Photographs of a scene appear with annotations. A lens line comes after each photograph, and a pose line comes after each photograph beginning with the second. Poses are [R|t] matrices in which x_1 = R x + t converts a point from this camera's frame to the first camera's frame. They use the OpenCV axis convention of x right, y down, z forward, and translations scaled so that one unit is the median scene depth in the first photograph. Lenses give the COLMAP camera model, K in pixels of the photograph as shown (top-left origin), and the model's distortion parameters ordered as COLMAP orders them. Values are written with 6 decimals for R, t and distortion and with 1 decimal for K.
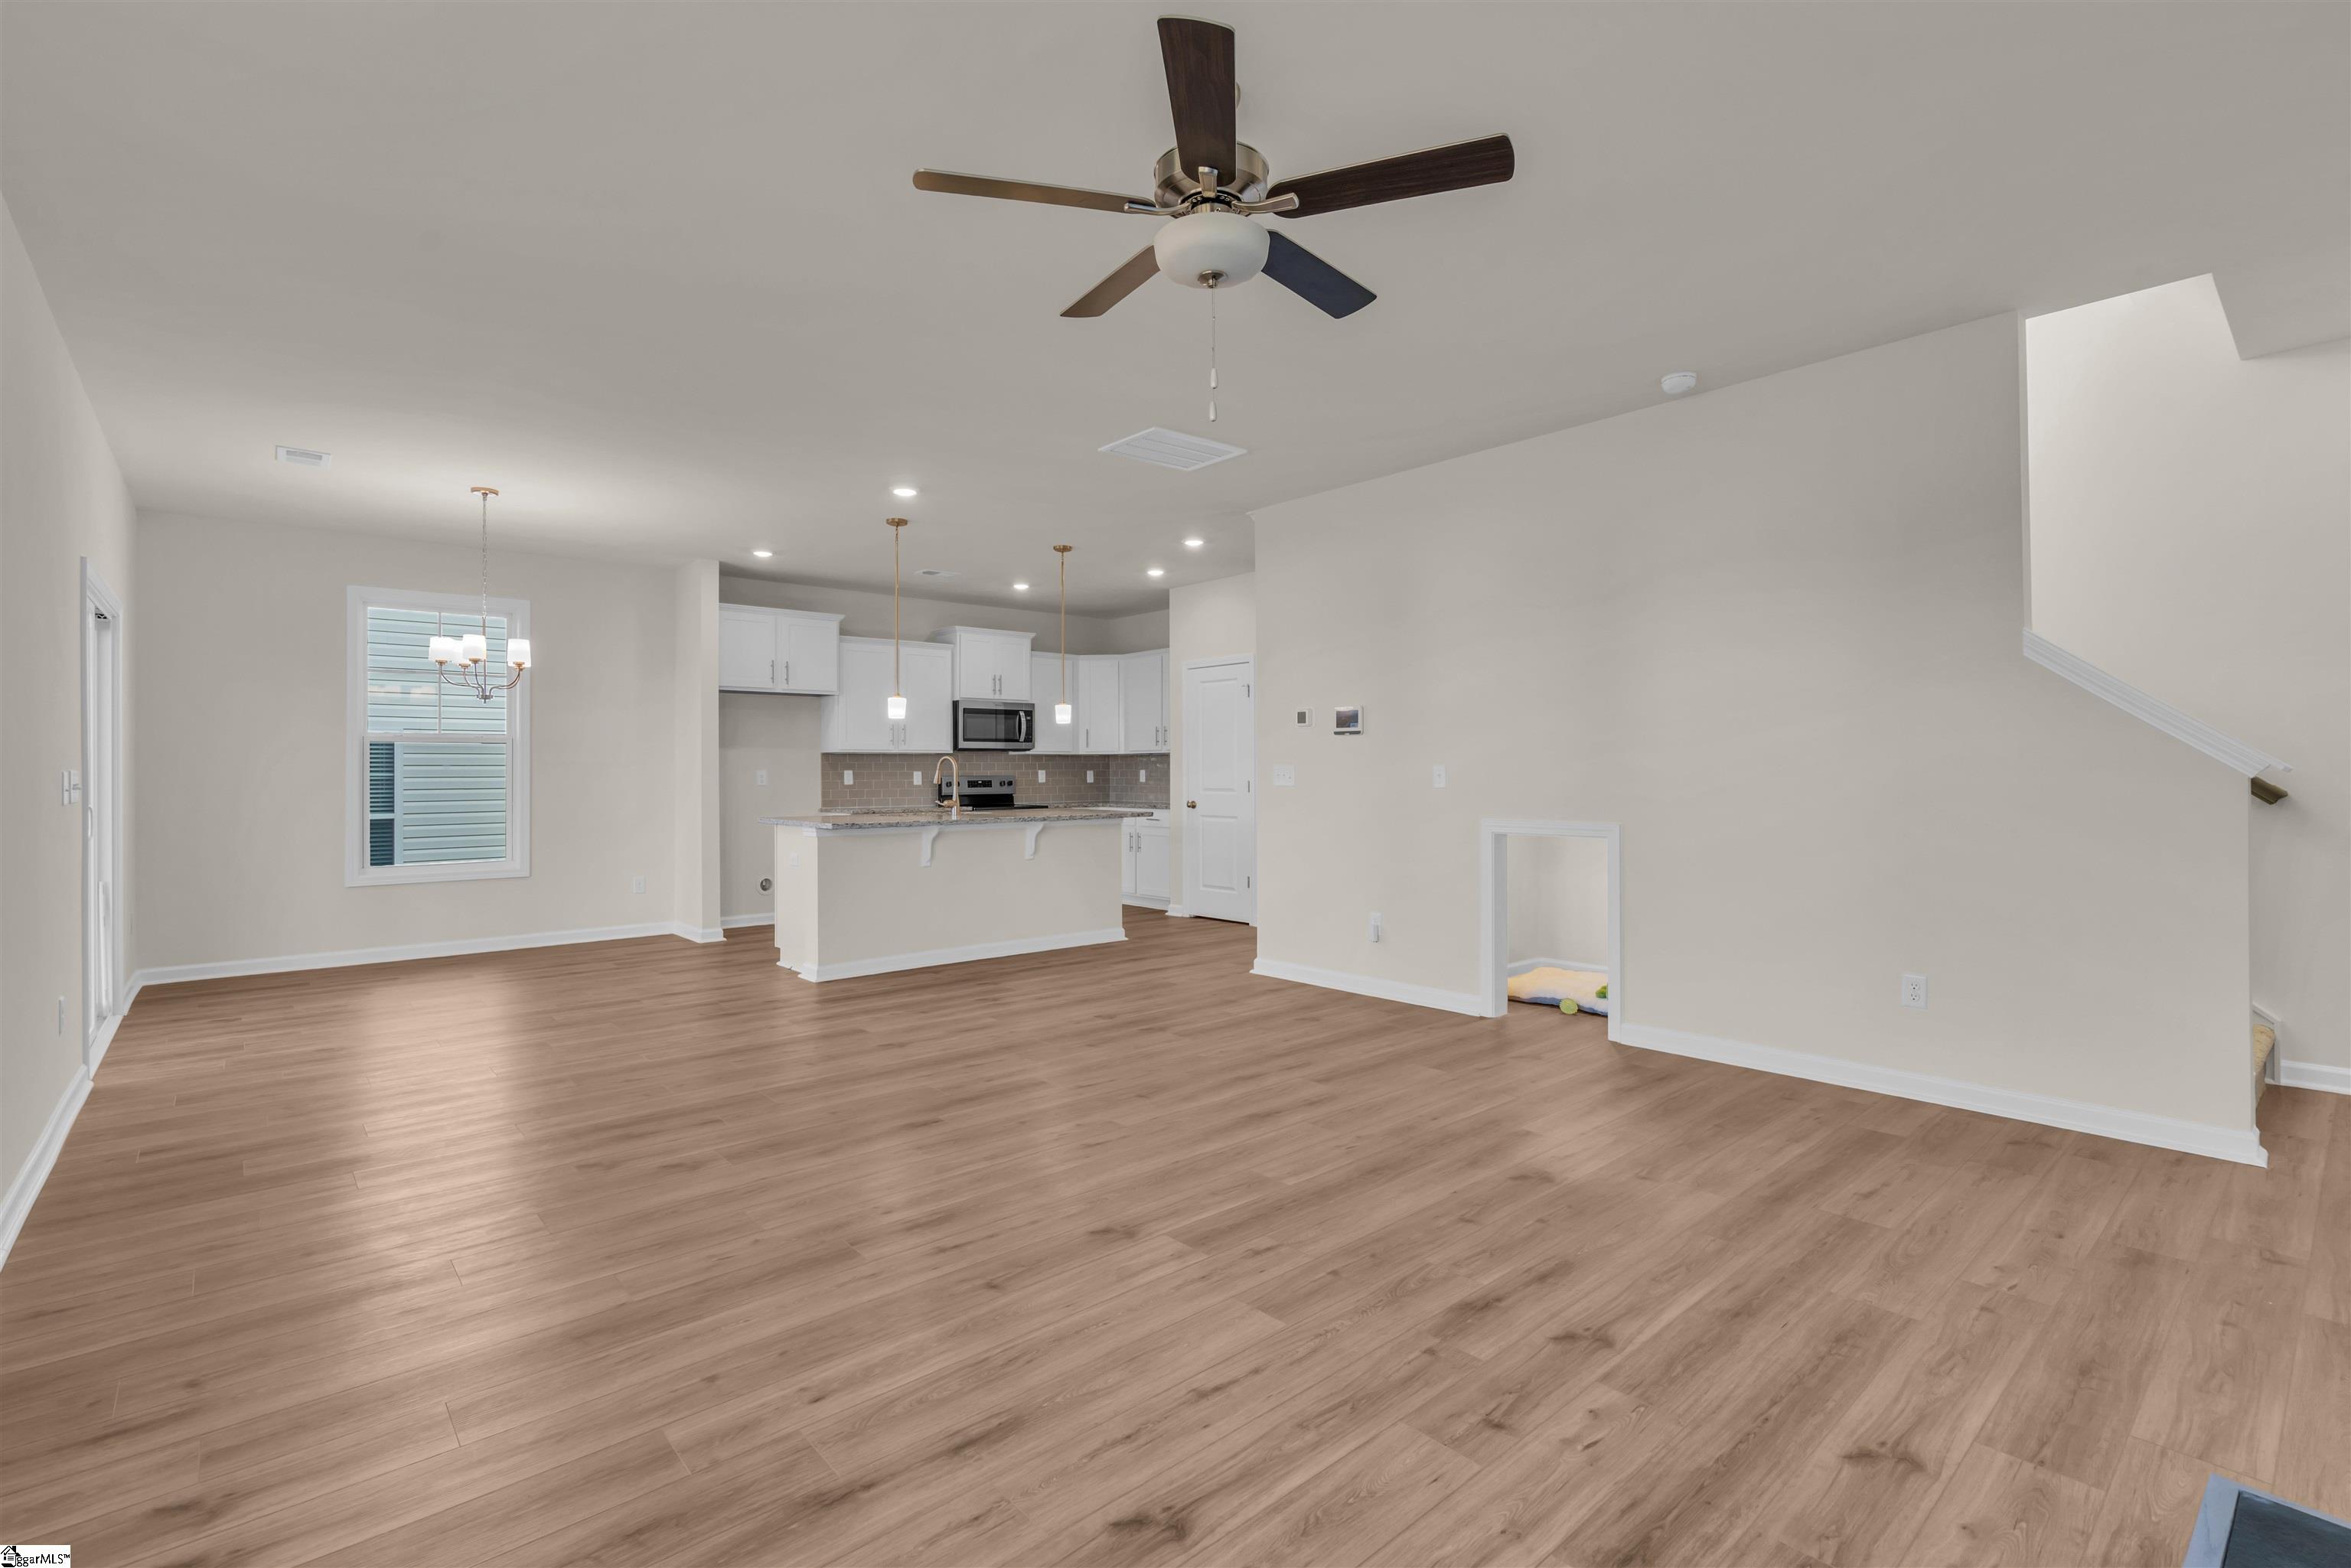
lens RADIAL K [[1060.6, 0, 1166.6], [0, 1060.6, 763.8], [0, 0, 1]] dist [-0.006422, 0.002534]
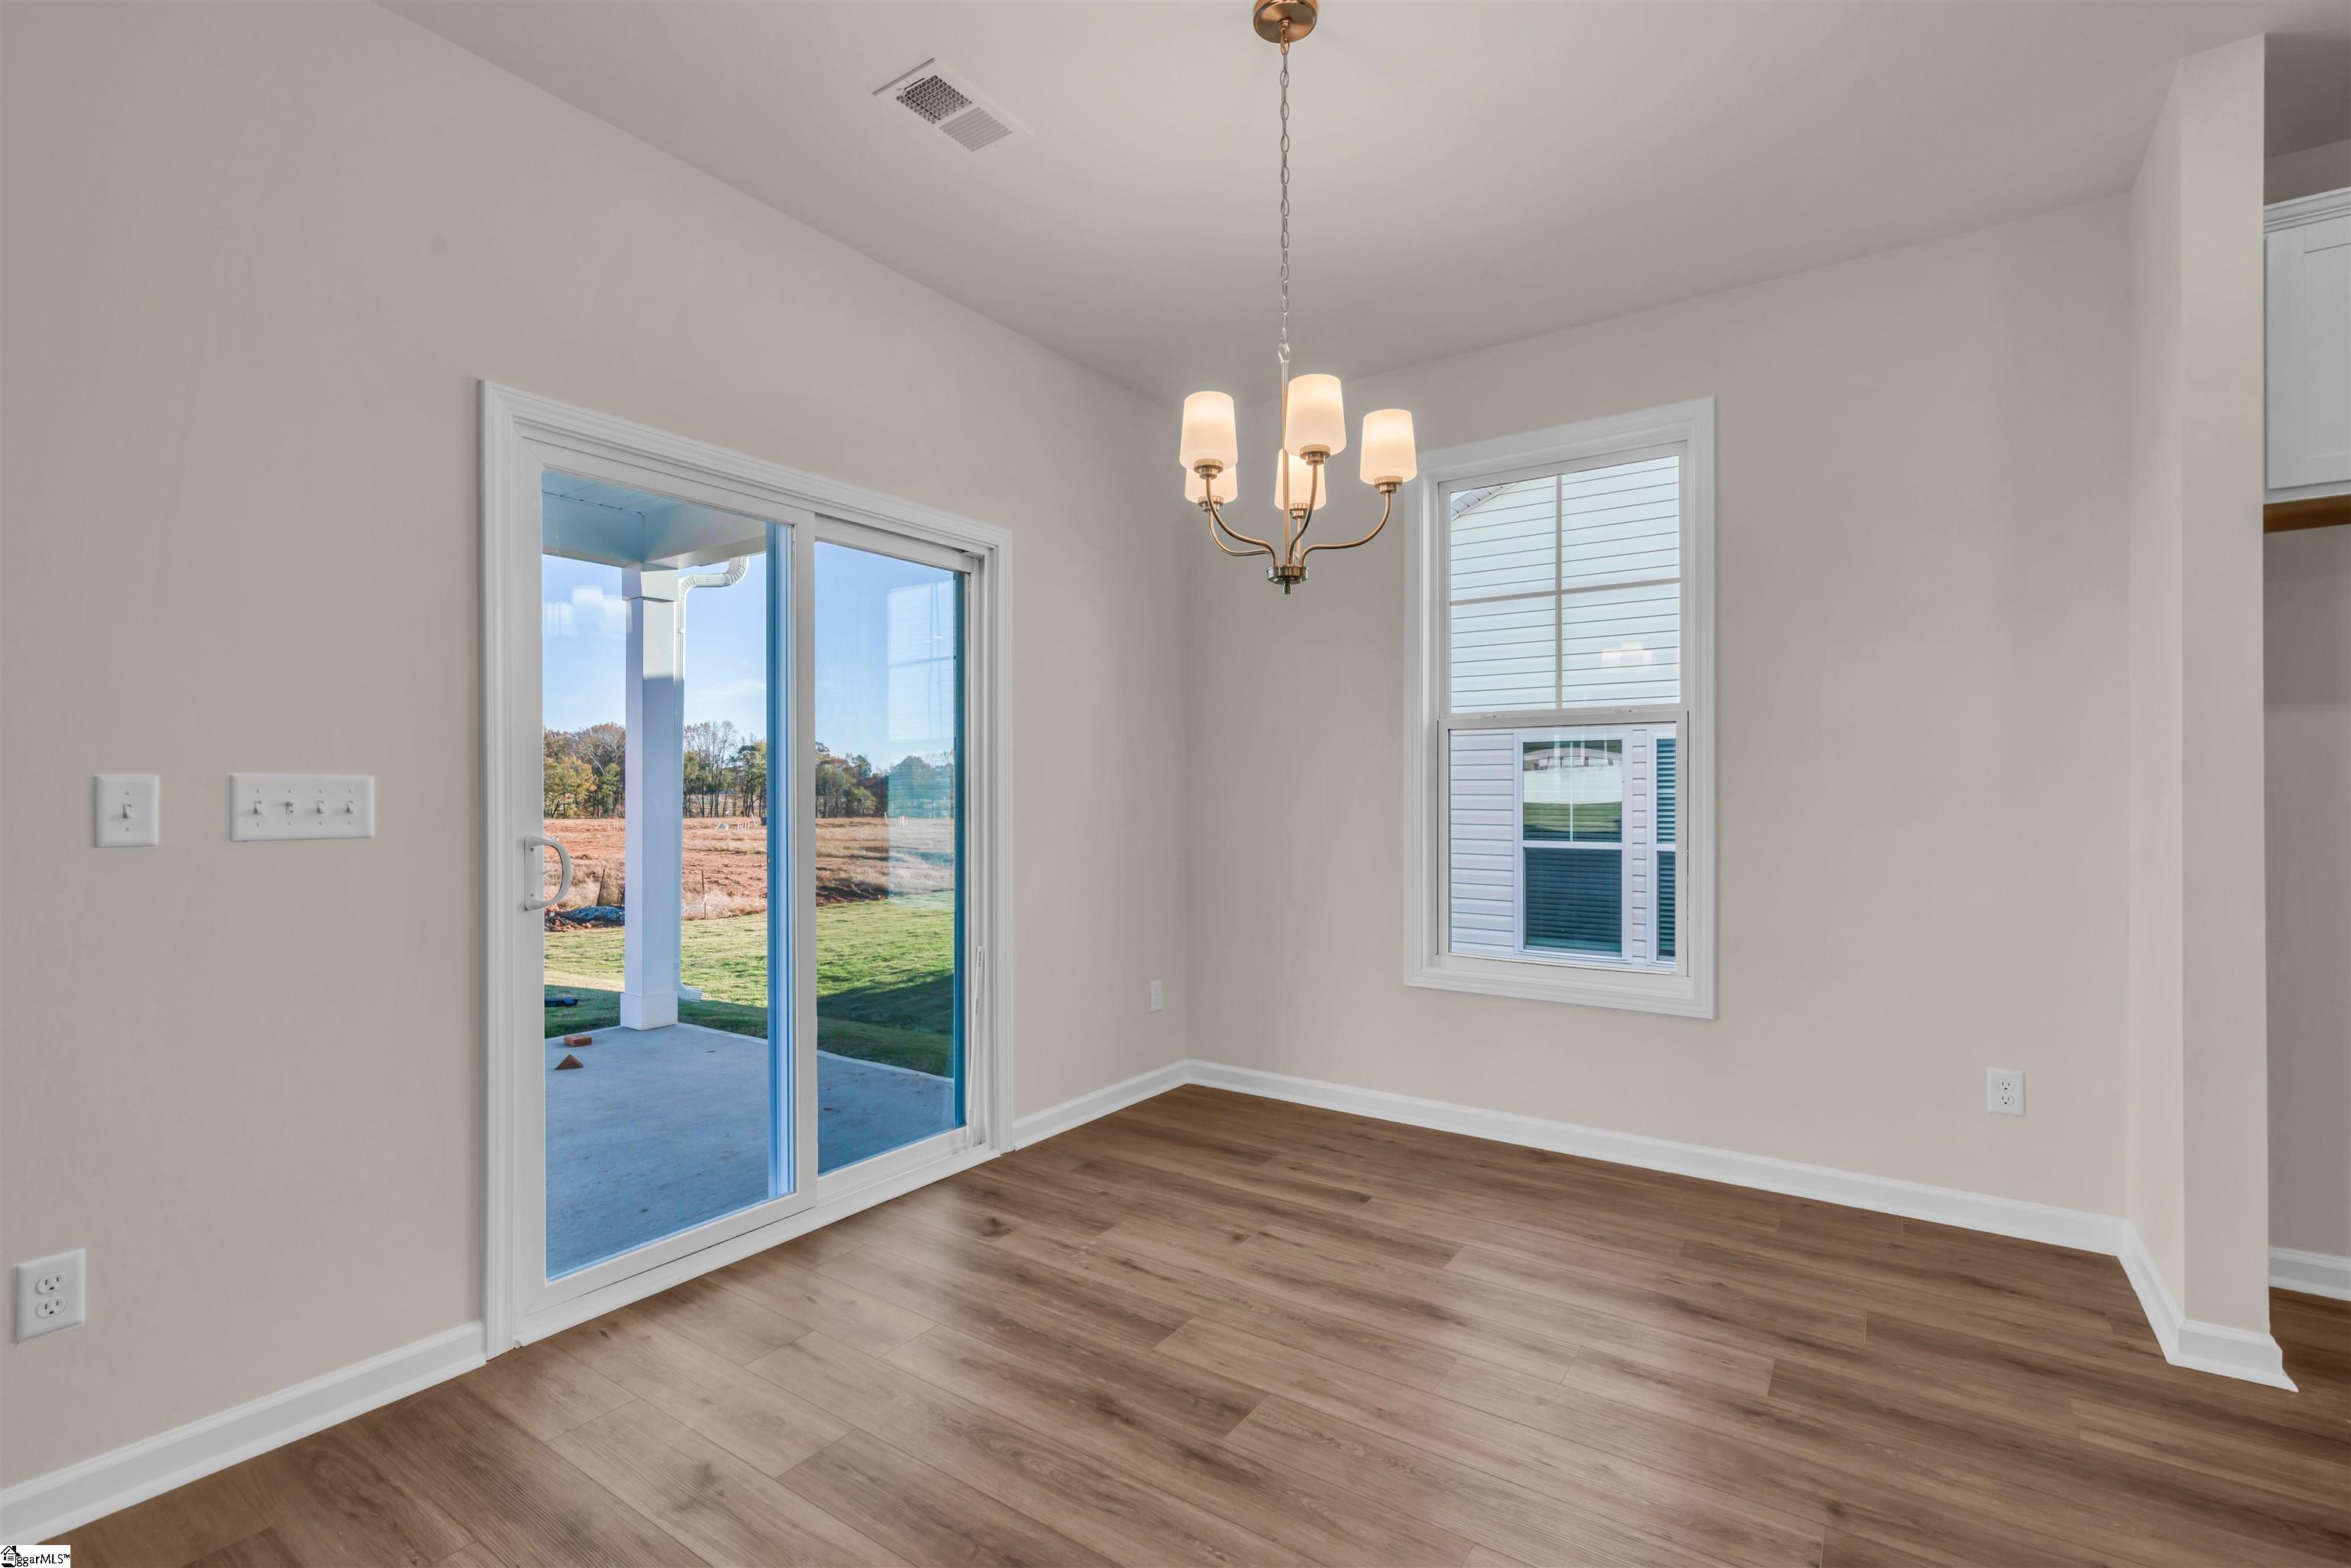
lens RADIAL K [[1060.6, 0, 1182.3], [0, 1060.6, 782.7], [0, 0, 1]] dist [-0.006422, 0.002534]
pose [[0.247243, -0.002394, -0.968951, -0.213684], [0.004630, 0.999988, -0.001289, 0.007165], [0.968943, -0.004167, 0.247251, 0.631649]]
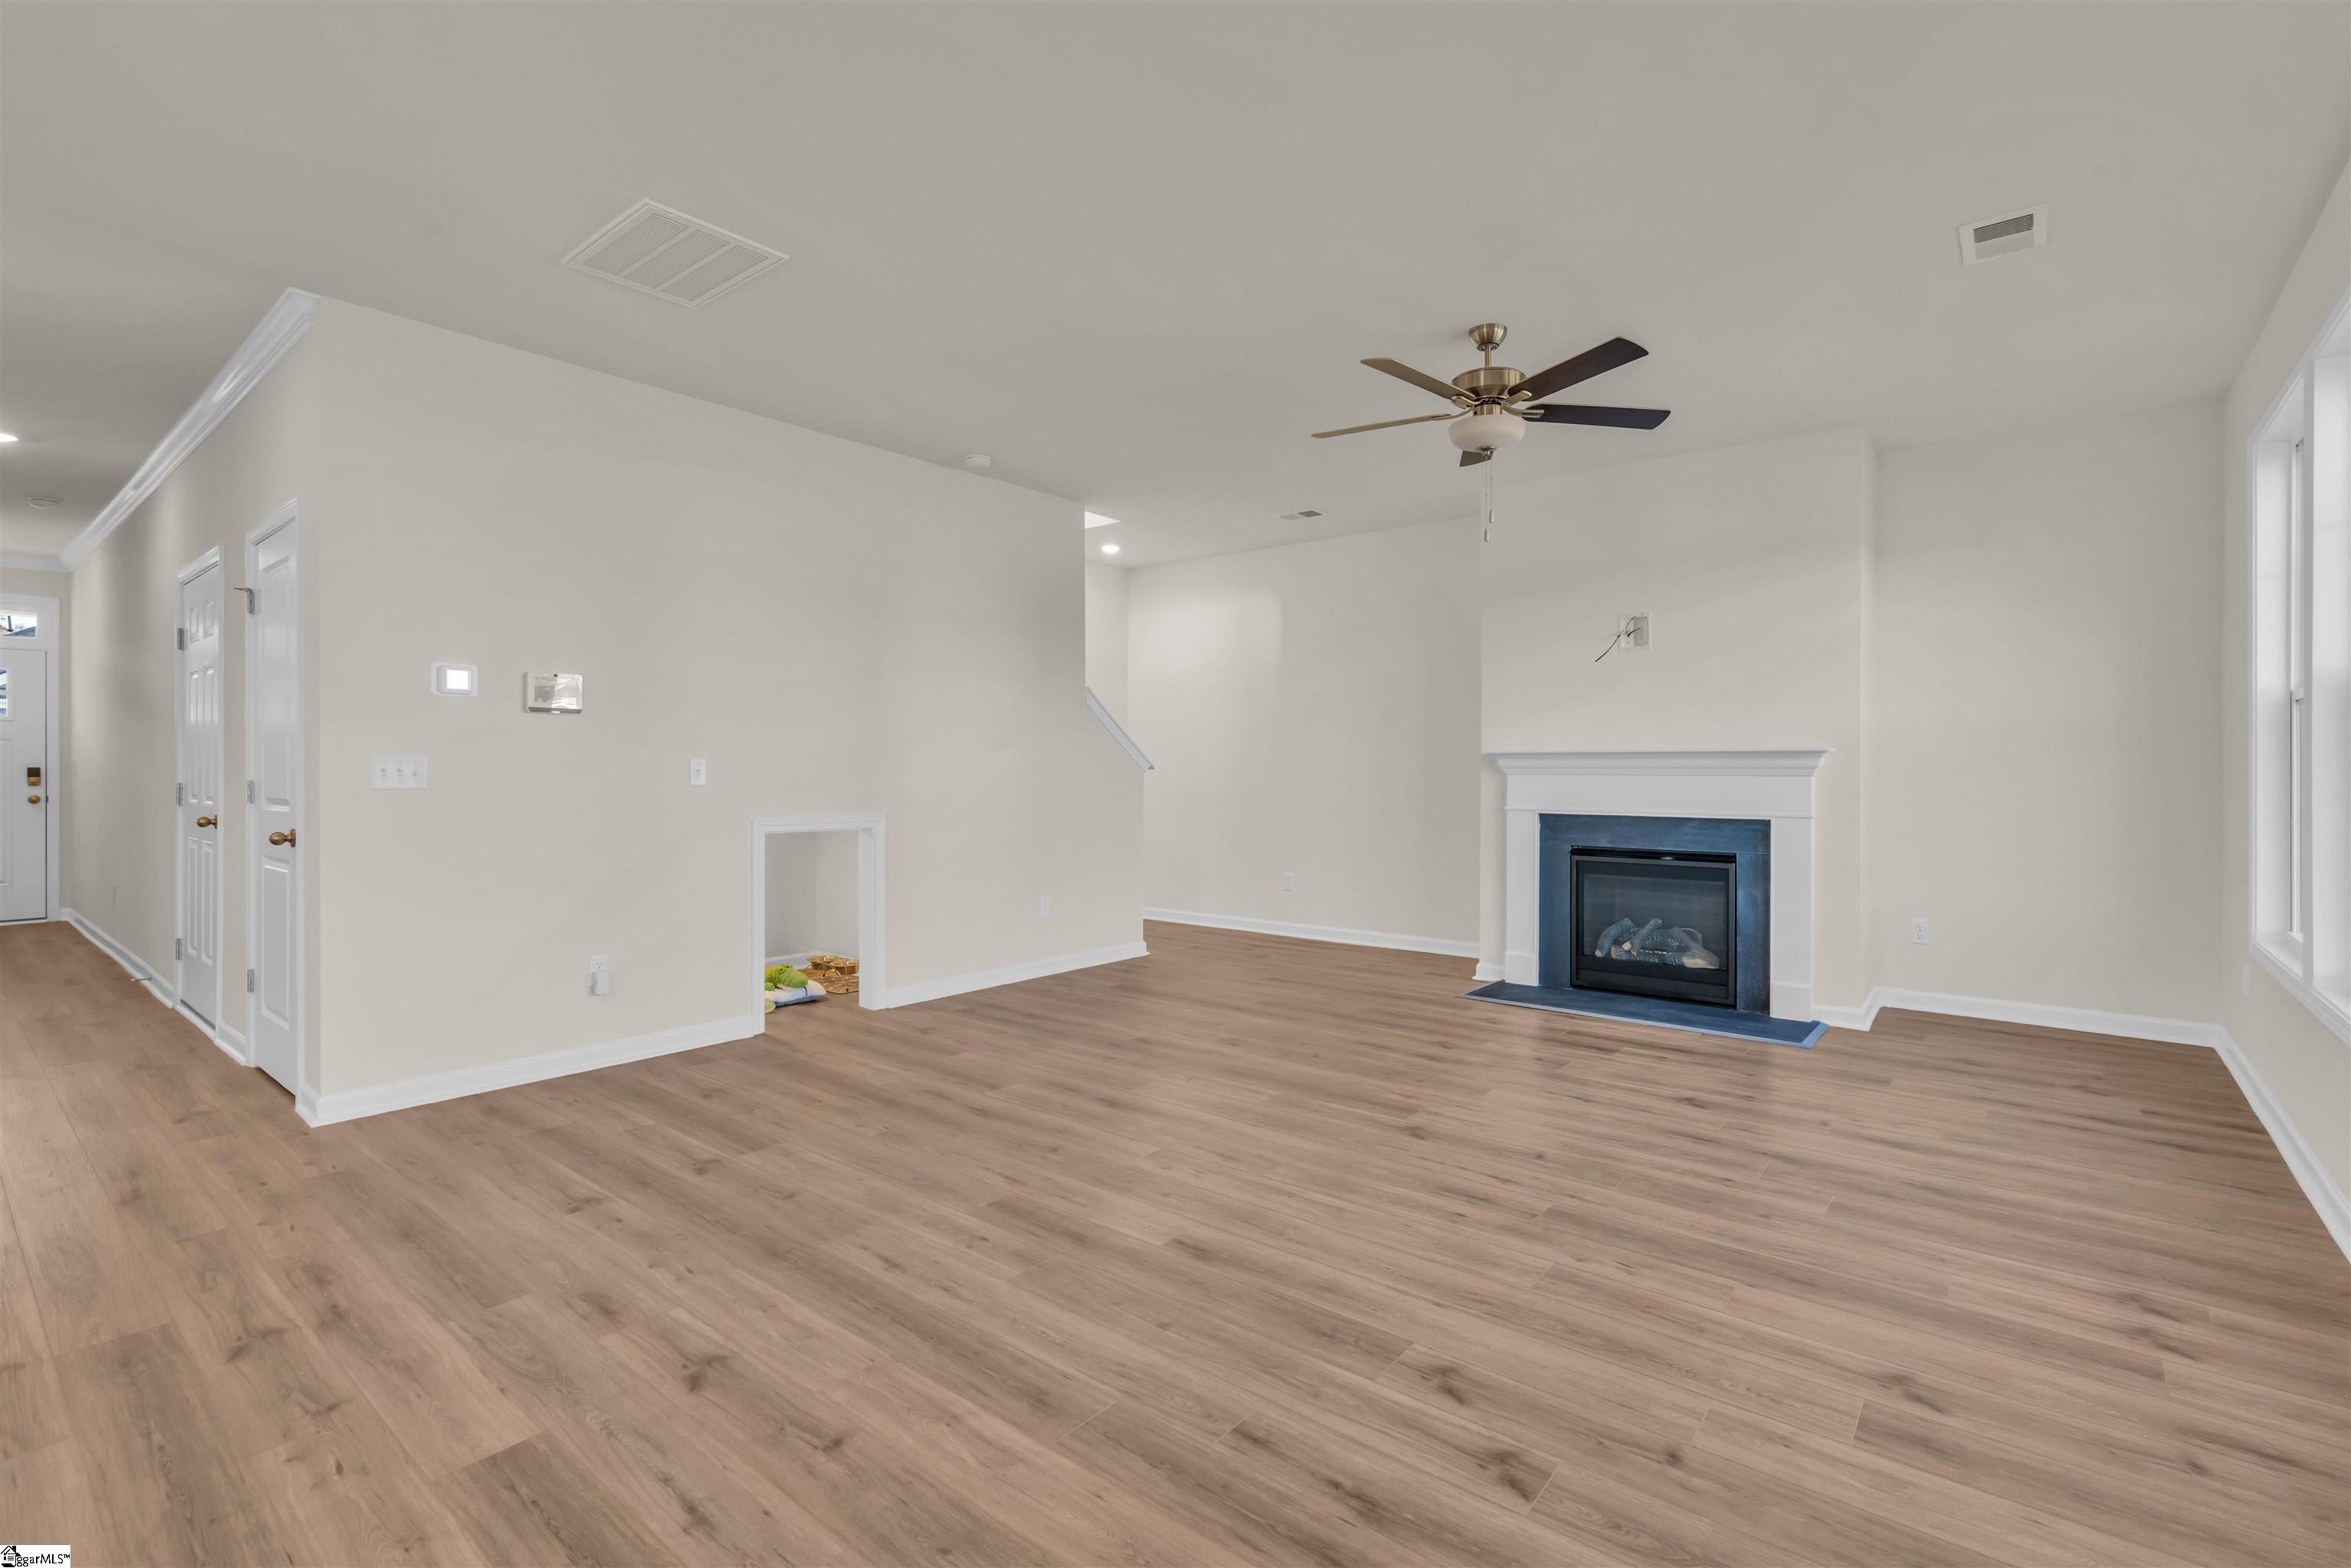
lens RADIAL K [[1060.6, 0, 1182.0], [0, 1060.6, 776.6], [0, 0, 1]] dist [-0.006422, 0.002534]
pose [[-0.171598, -0.000402, 0.985167, -0.429870], [-0.008058, 0.999967, -0.000996, 0.009020], [-0.985134, -0.008110, -0.171596, 0.519433]]
